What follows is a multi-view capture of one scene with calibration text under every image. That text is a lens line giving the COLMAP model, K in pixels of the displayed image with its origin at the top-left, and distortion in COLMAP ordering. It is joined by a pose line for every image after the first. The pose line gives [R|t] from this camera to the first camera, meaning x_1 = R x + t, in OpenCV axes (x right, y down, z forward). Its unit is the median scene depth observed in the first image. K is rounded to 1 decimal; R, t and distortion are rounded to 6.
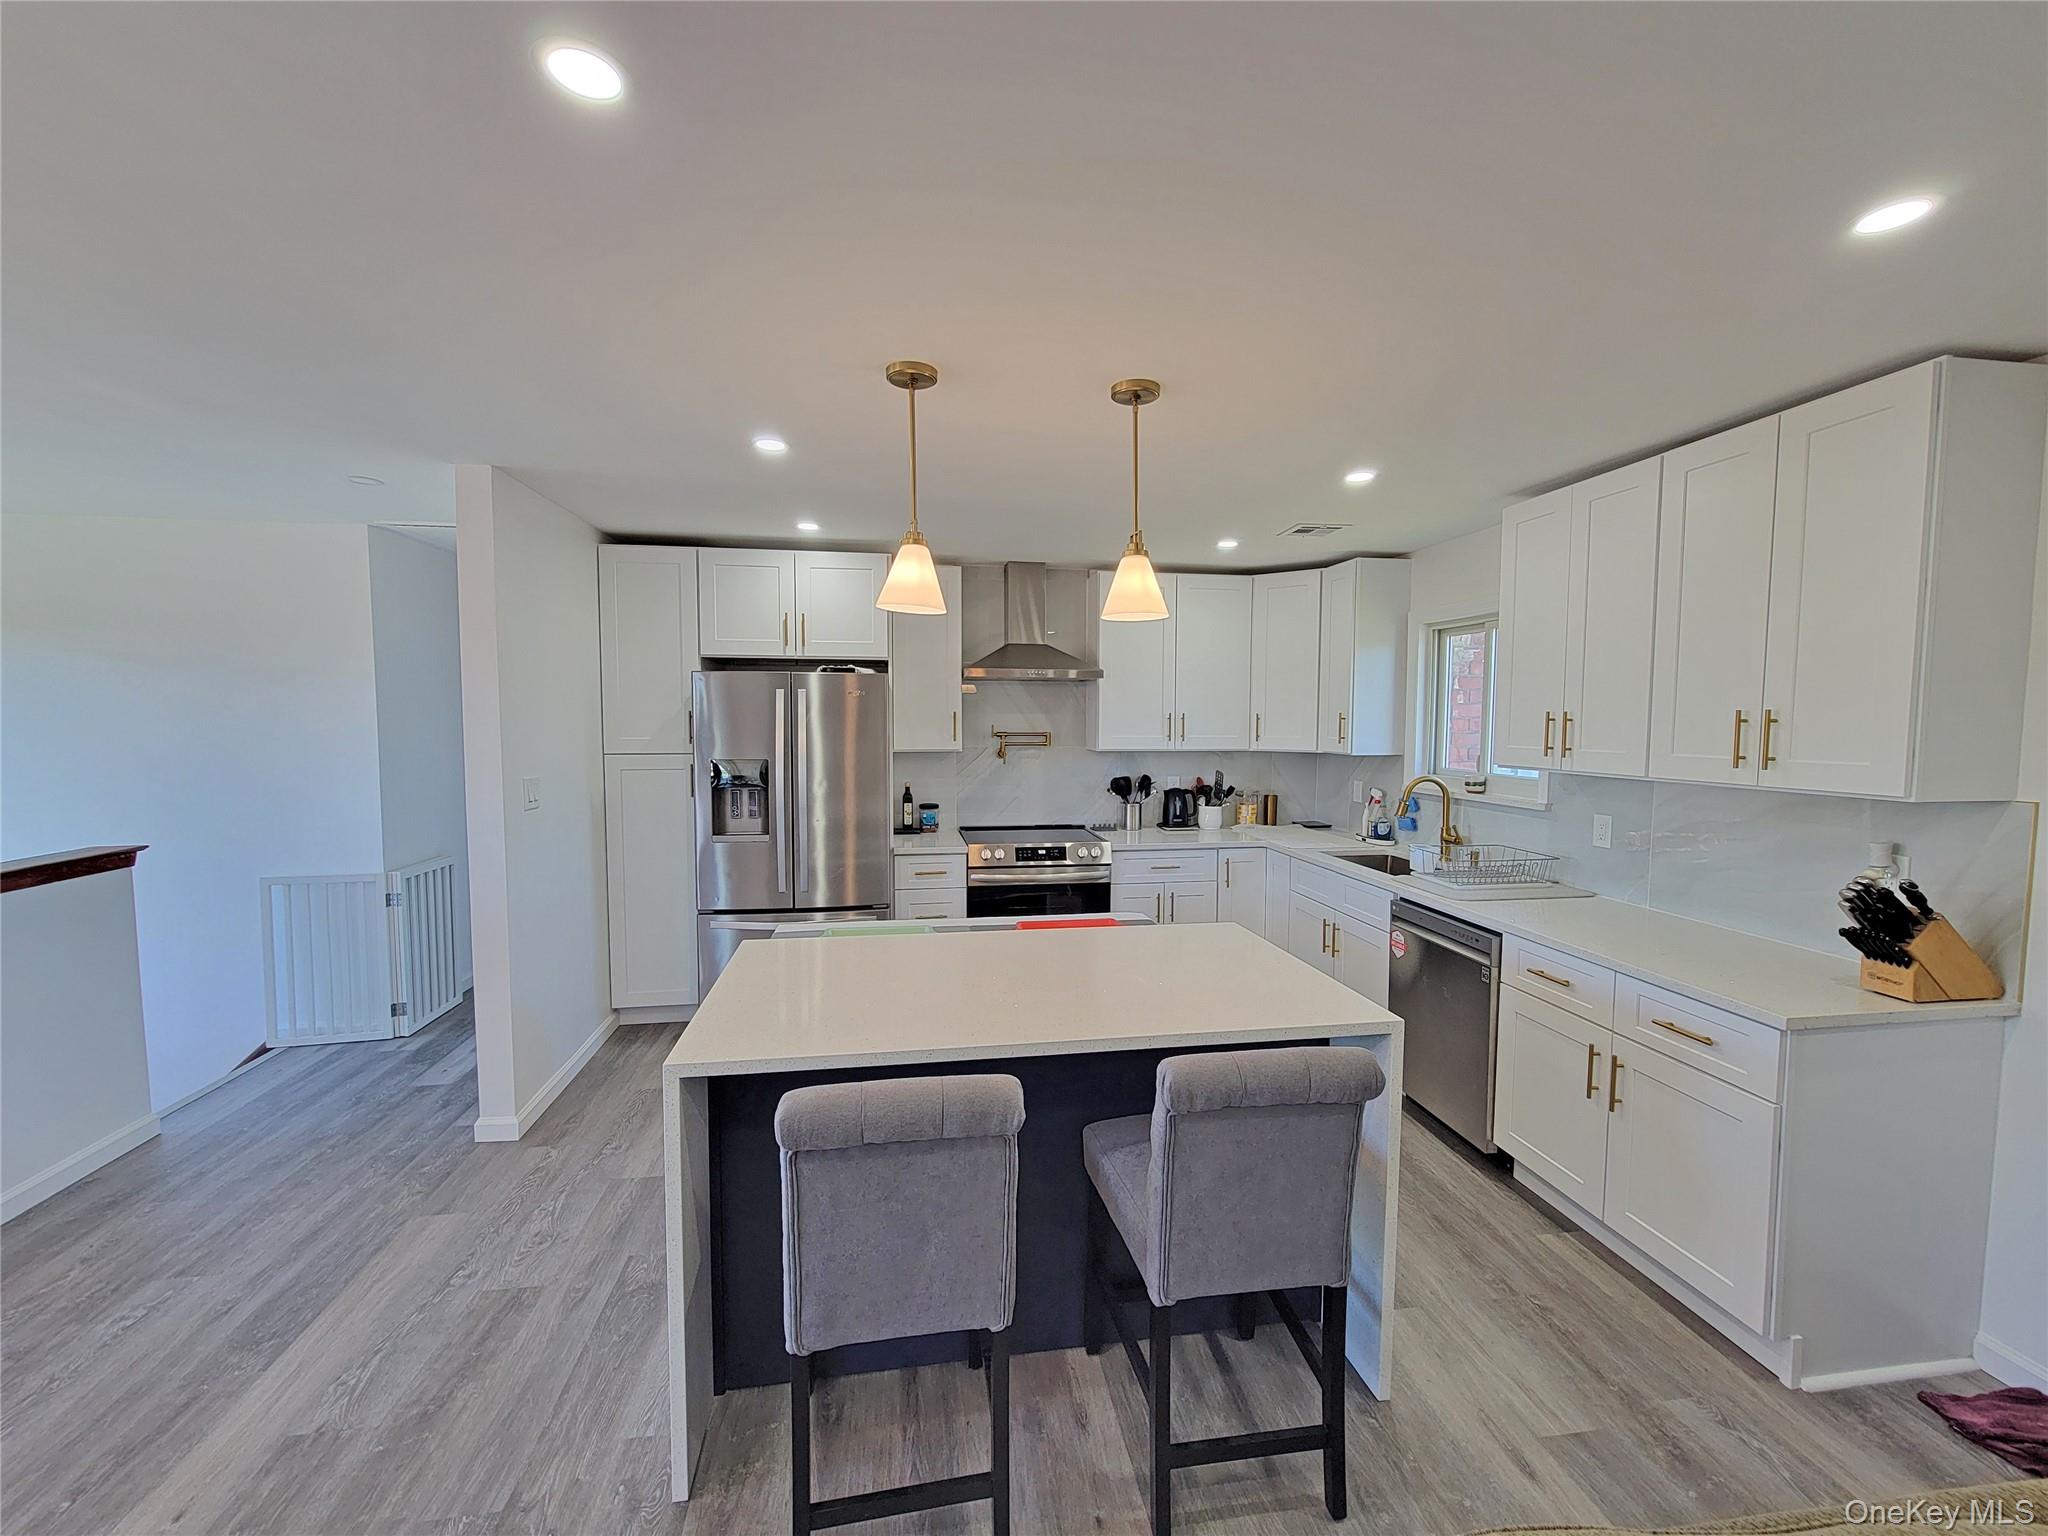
lens RADIAL K [[833.6, 0, 1024.0], [0, 833.6, 768.0], [0, 0, 1]] dist [-0.001001, 0.000074]
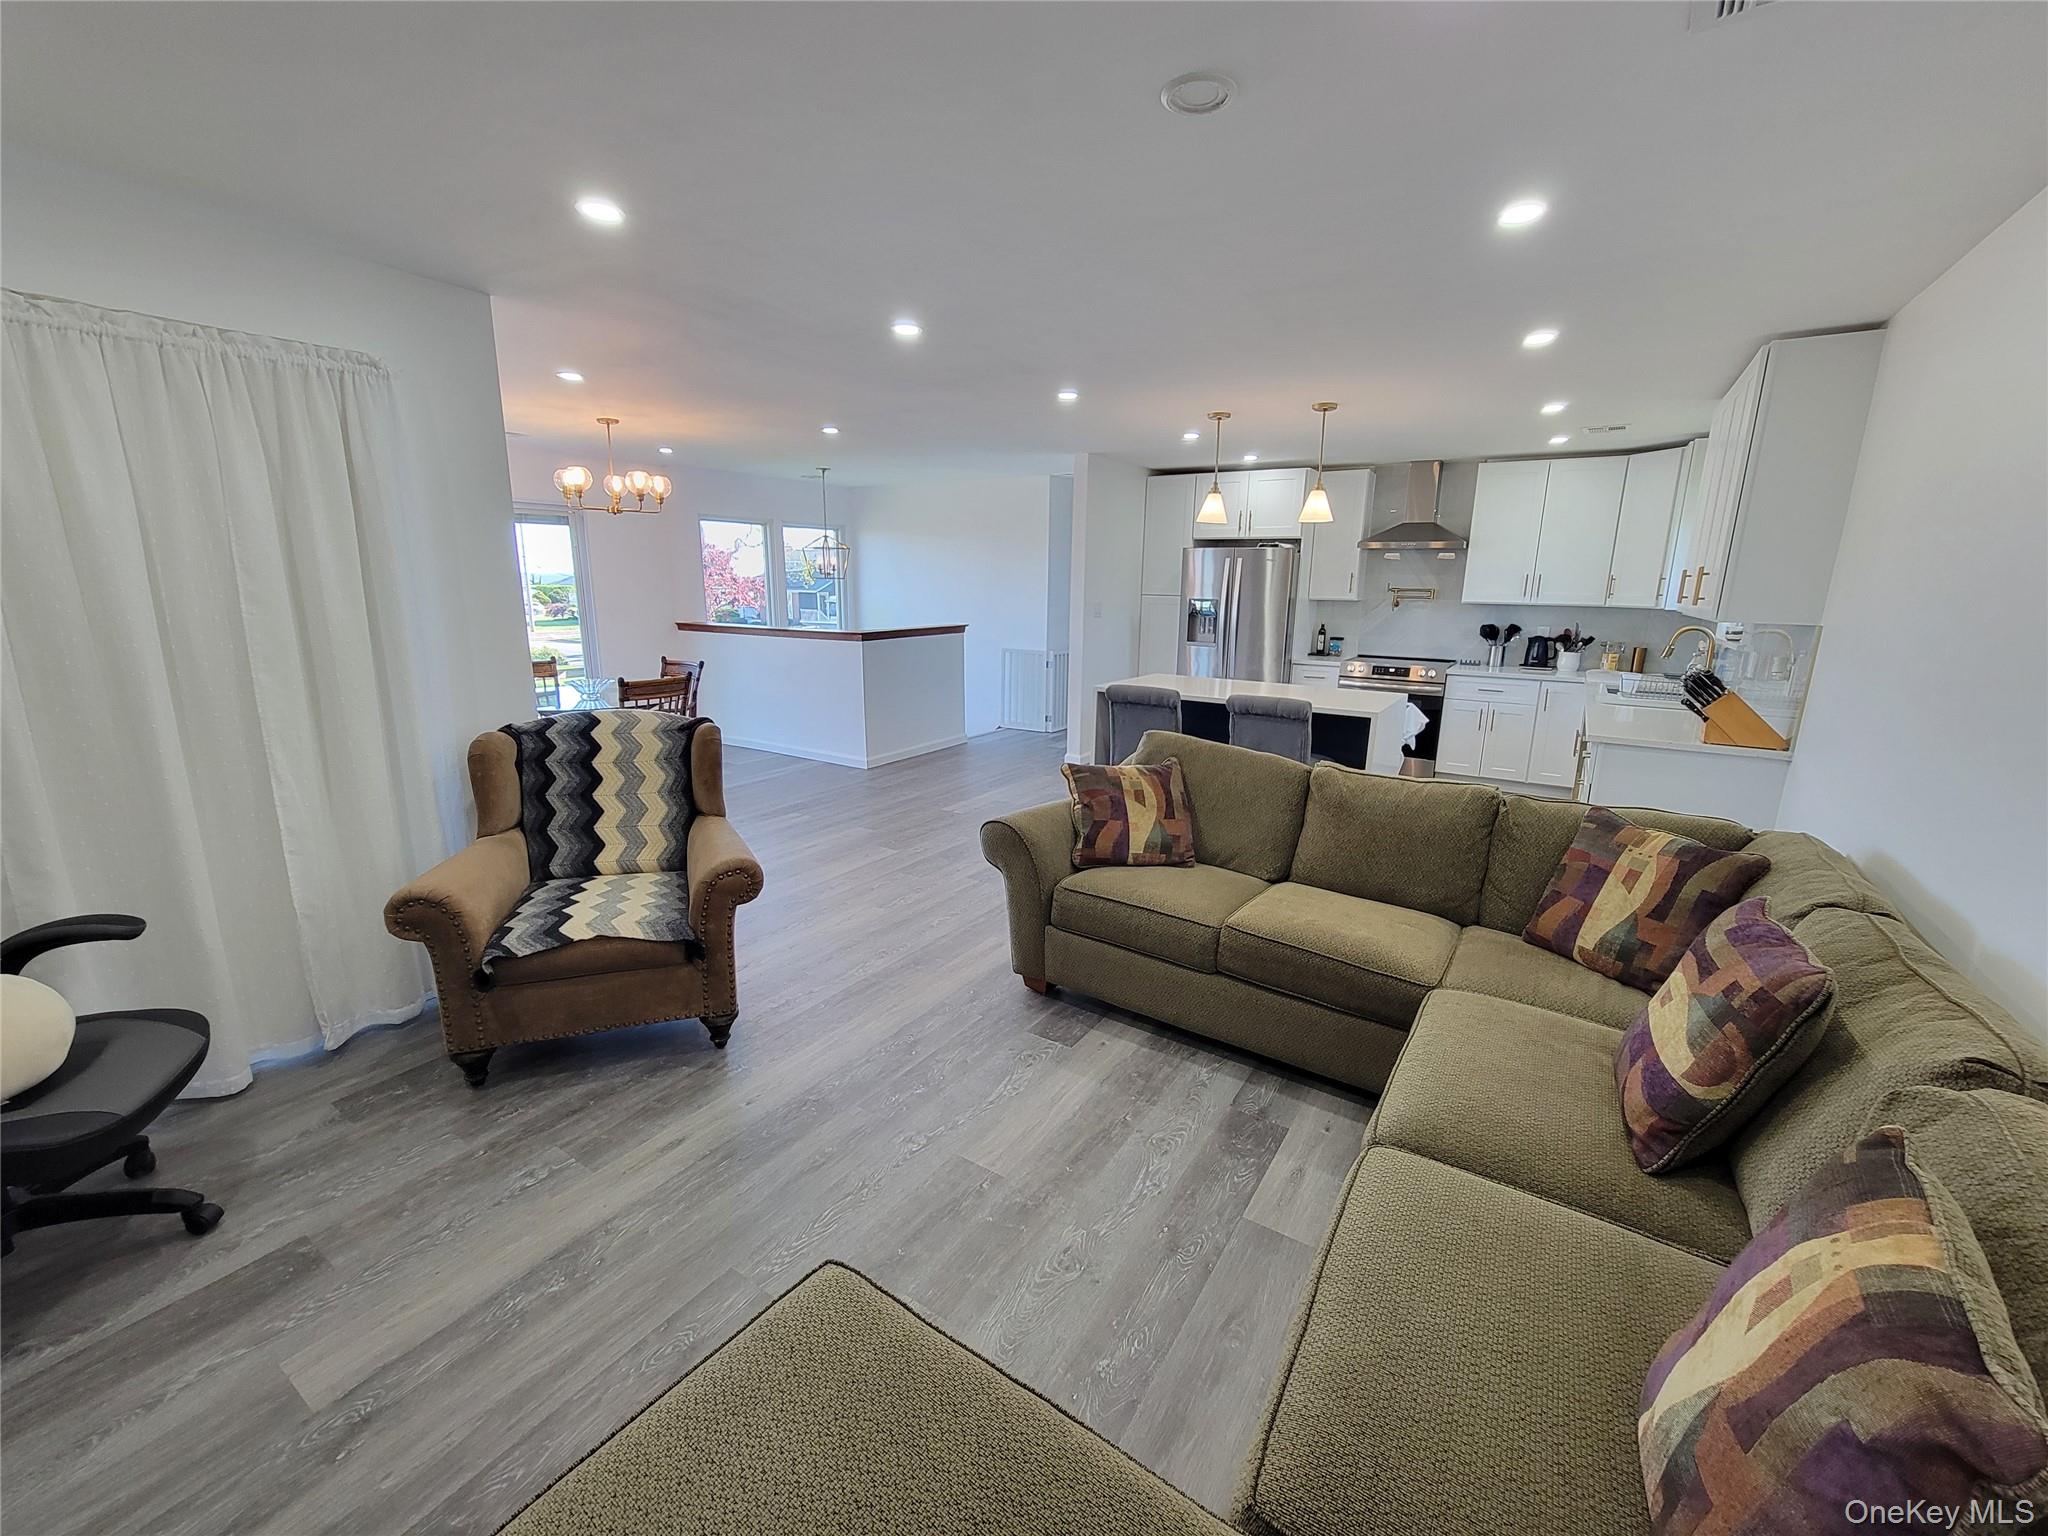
lens RADIAL K [[833.6, 0, 1024.0], [0, 833.6, 768.0], [0, 0, 1]] dist [-0.001001, 0.000074]
pose [[0.747538, 0.153595, -0.646217, 0.496512], [-0.052585, 0.983528, 0.172939, 0.048800], [0.662134, -0.095297, 0.743301, -0.522362]]
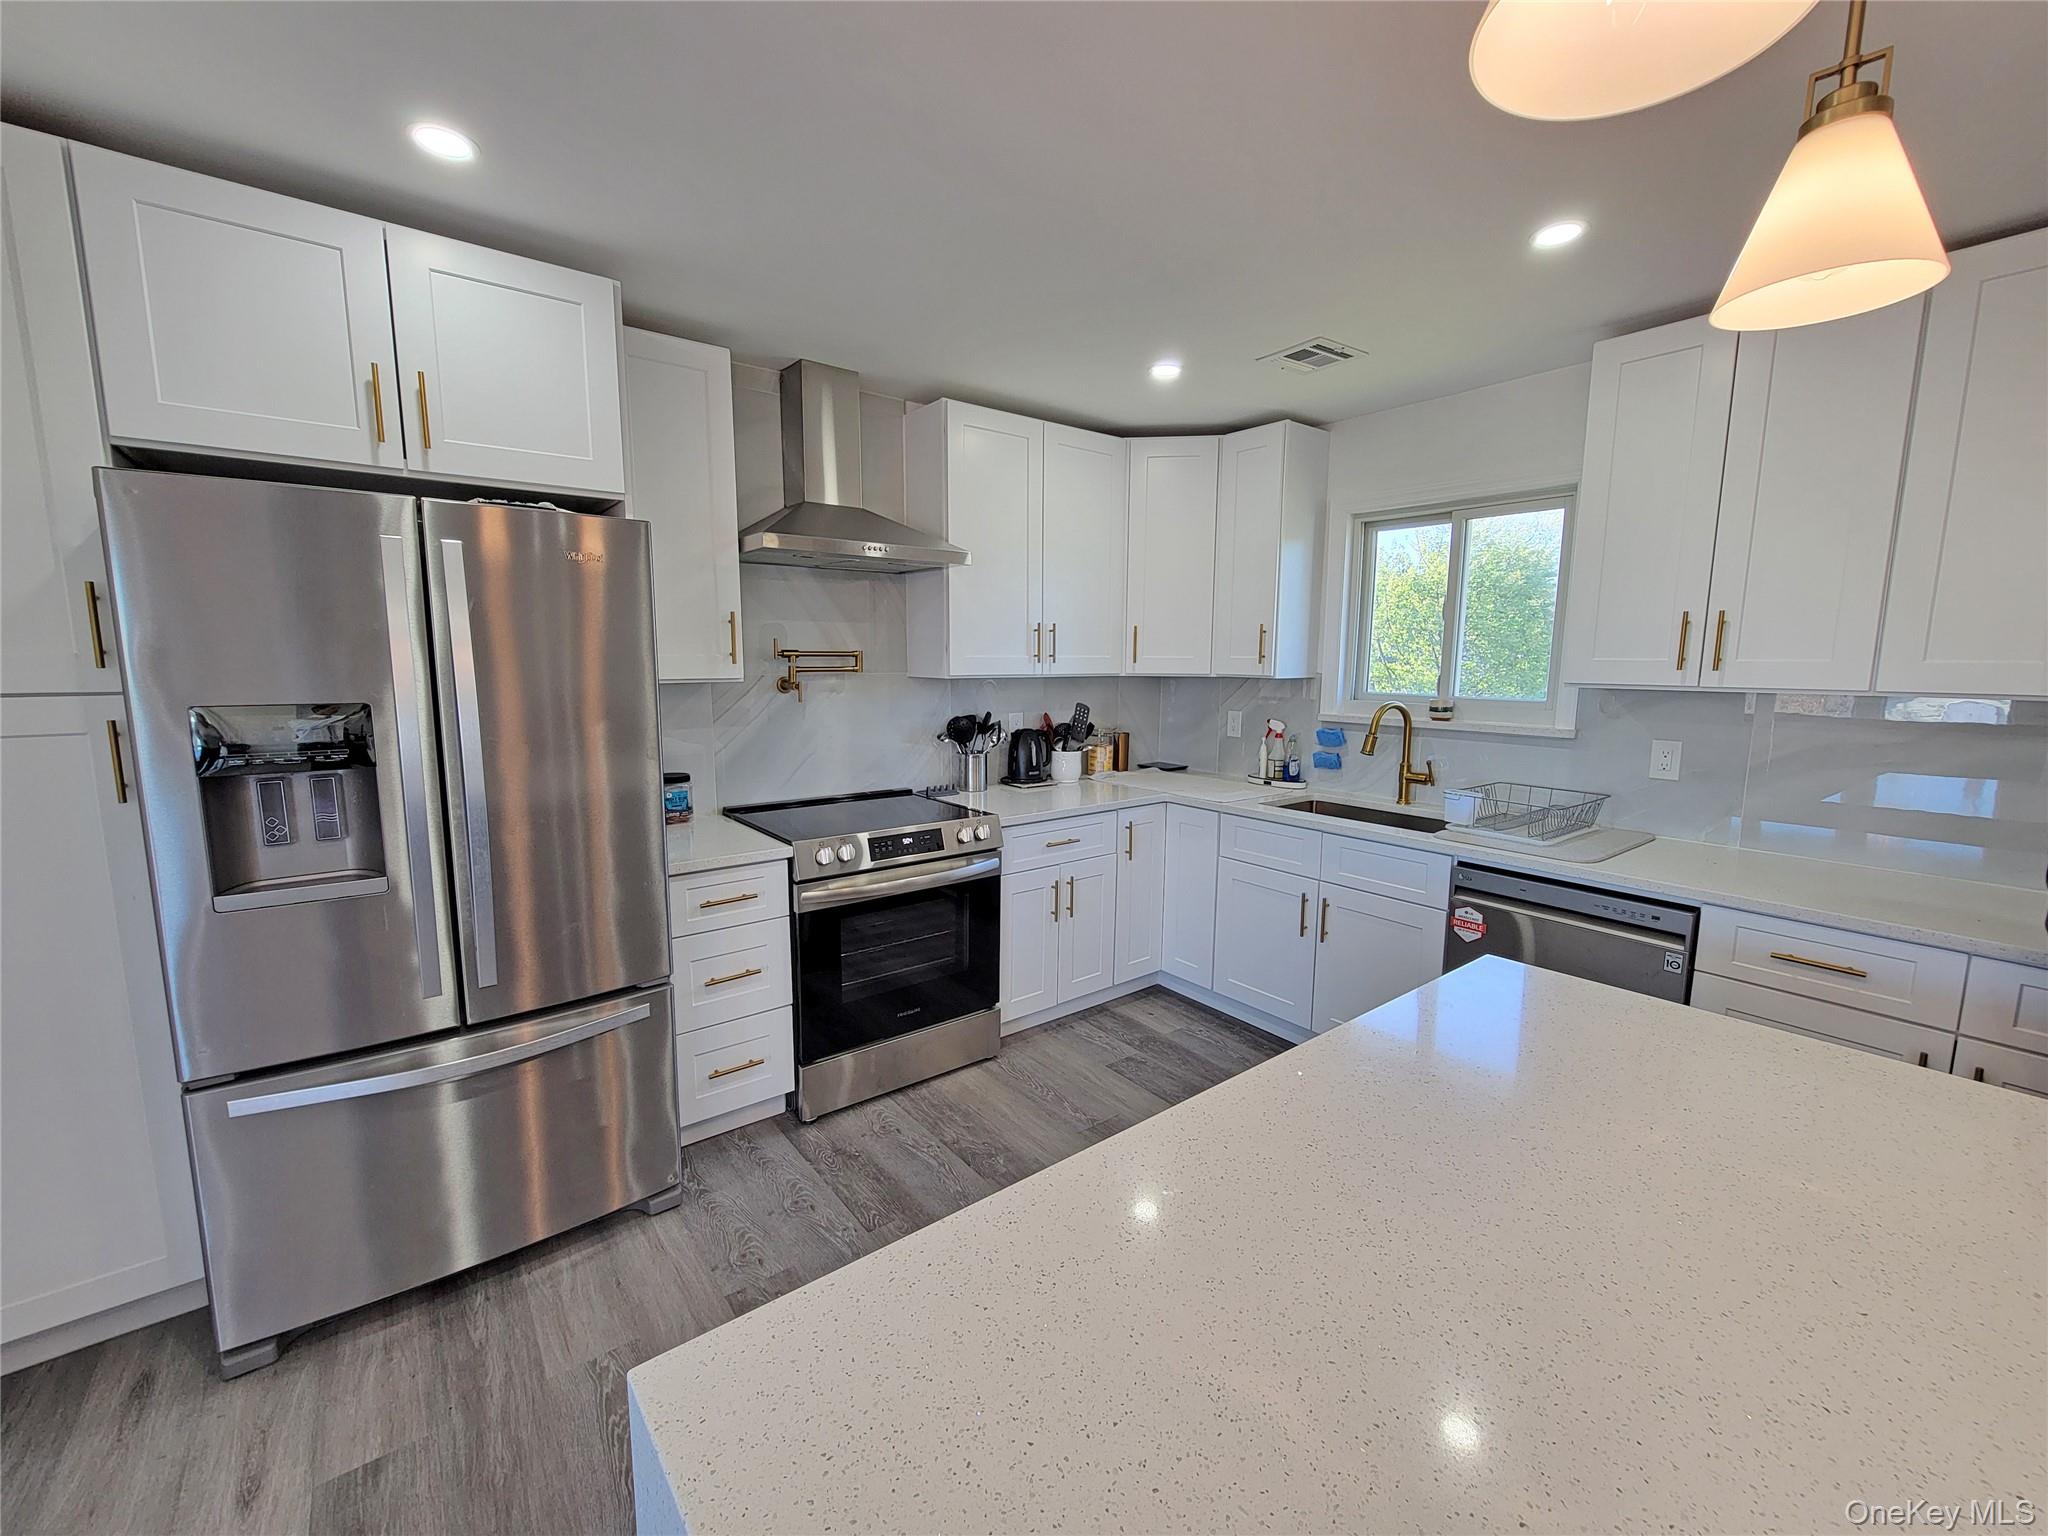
lens RADIAL K [[833.6, 0, 1024.0], [0, 833.6, 768.0], [0, 0, 1]] dist [-0.001001, 0.000074]
pose [[0.875321, -0.063982, 0.479291, -0.191293], [0.027642, 0.996207, 0.082504, -0.002316], [-0.482752, -0.058968, 0.873769, 0.404393]]
